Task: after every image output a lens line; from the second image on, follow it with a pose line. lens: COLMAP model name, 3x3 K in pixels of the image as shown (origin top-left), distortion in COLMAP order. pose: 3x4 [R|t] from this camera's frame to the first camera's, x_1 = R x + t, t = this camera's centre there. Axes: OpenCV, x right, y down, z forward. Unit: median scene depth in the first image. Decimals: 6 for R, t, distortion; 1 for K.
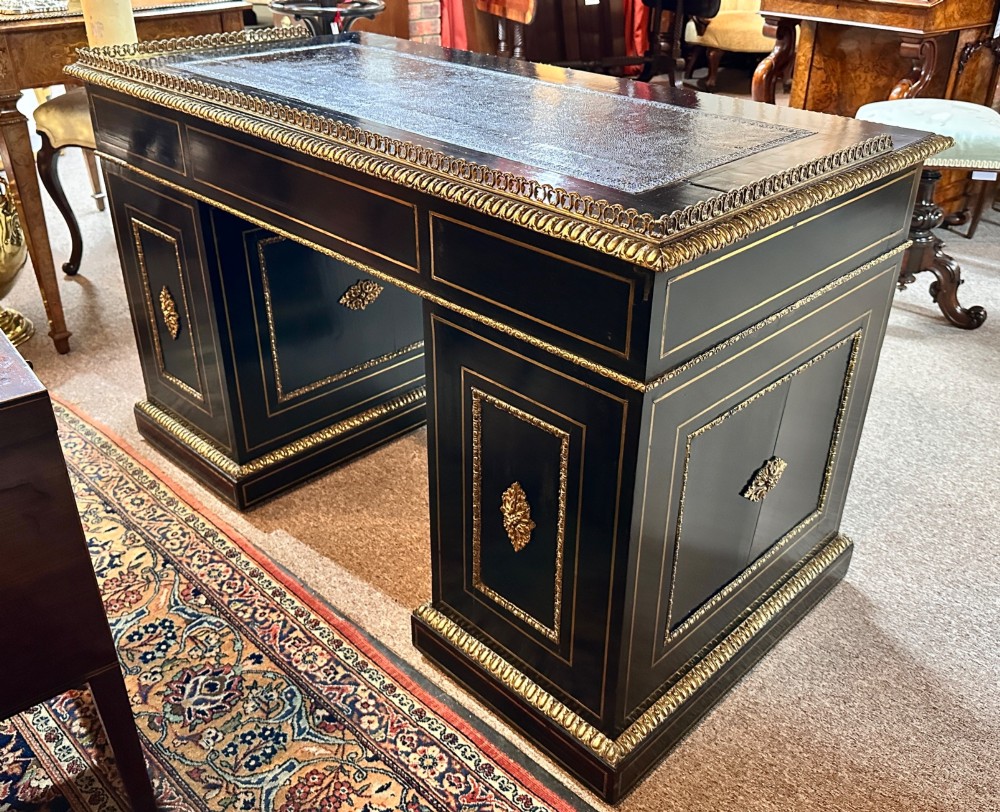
lens RADIAL K [[913.1, 0, 505.4], [0, 913.1, 401.1], [0, 0, 1]] dist [0.071635, -0.019506]
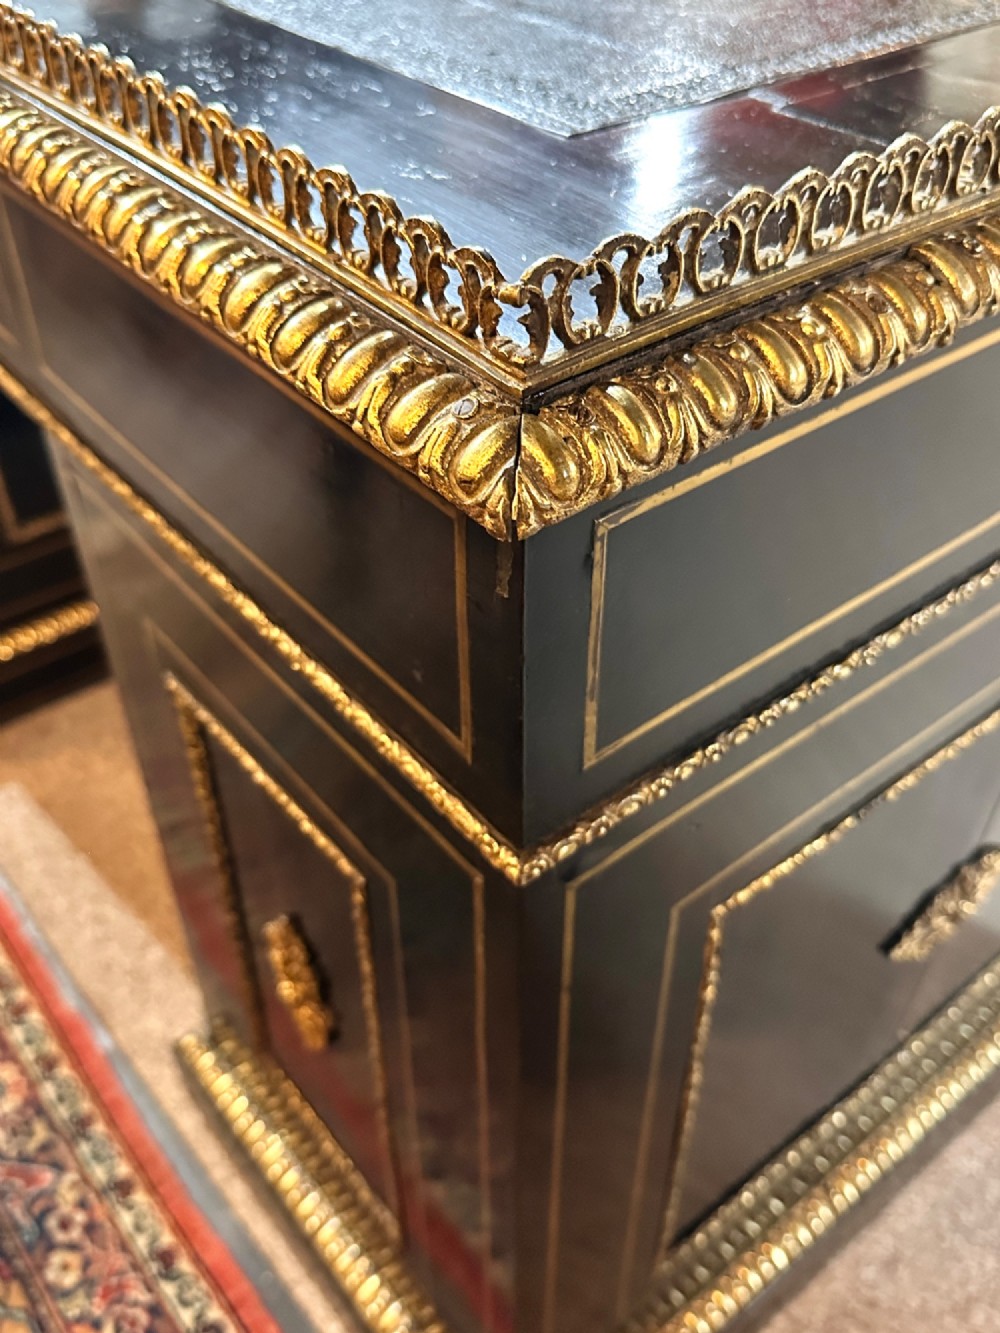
lens RADIAL K [[1248.5, 0, 495.5], [0, 1248.5, 676.4], [0, 0, 1]] dist [-0.020767, 0.000000]
pose [[0.993027, 0.066335, -0.097450, 0.124739], [-0.045274, 0.977862, 0.204292, -0.105667], [0.108844, -0.198456, 0.974047, 0.443021]]
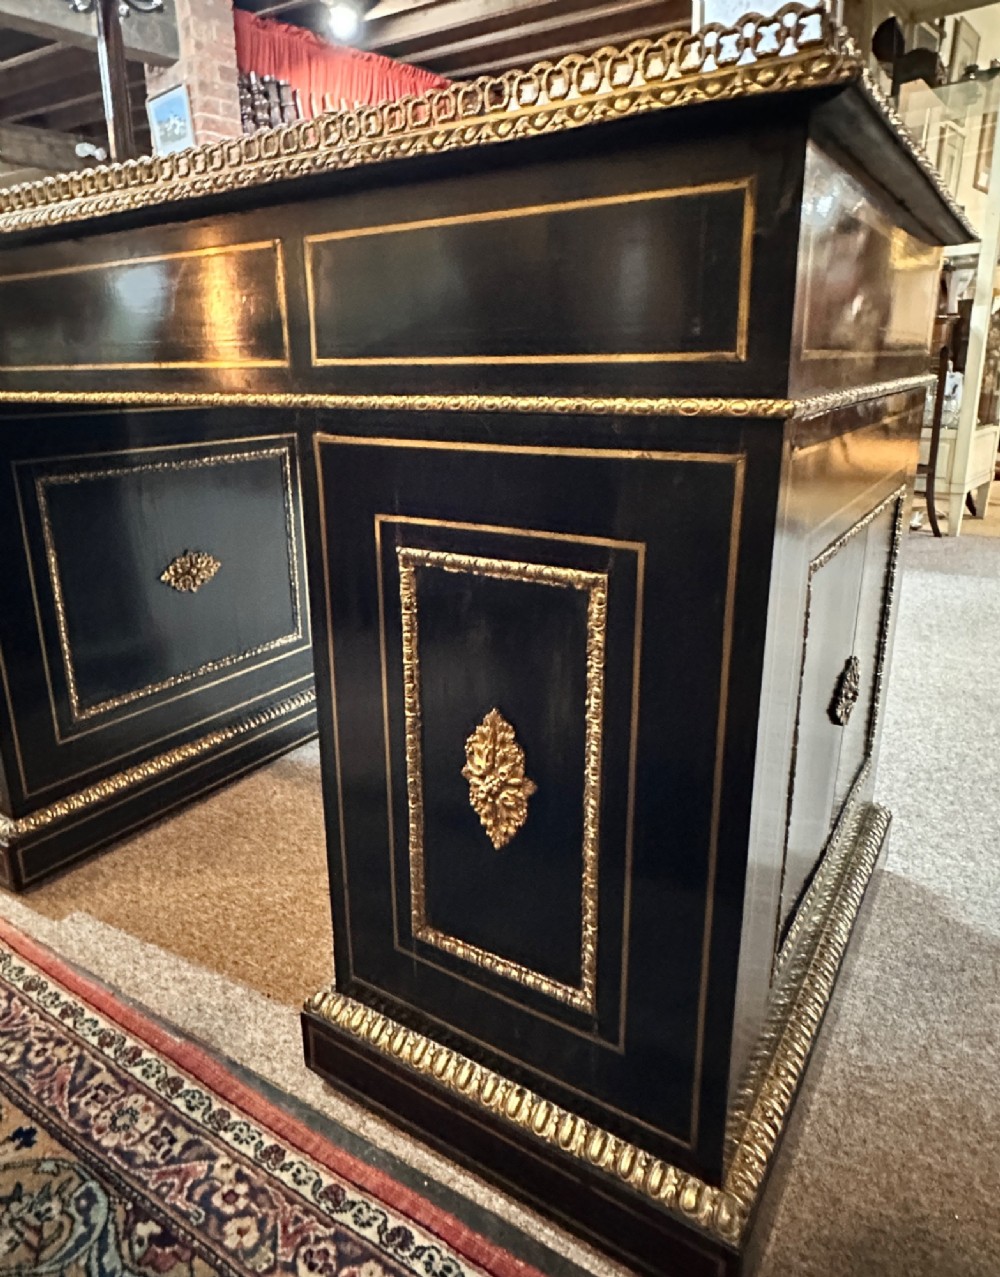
lens RADIAL K [[842.7, 0, 475.5], [0, 842.7, 602.4], [0, 0, 1]] dist [-0.025359, 0.015875]
pose [[0.981502, -0.076358, 0.175568, -0.071057], [0.114904, 0.968443, -0.221168, 0.117511], [-0.153140, 0.237250, 0.959302, 0.429105]]
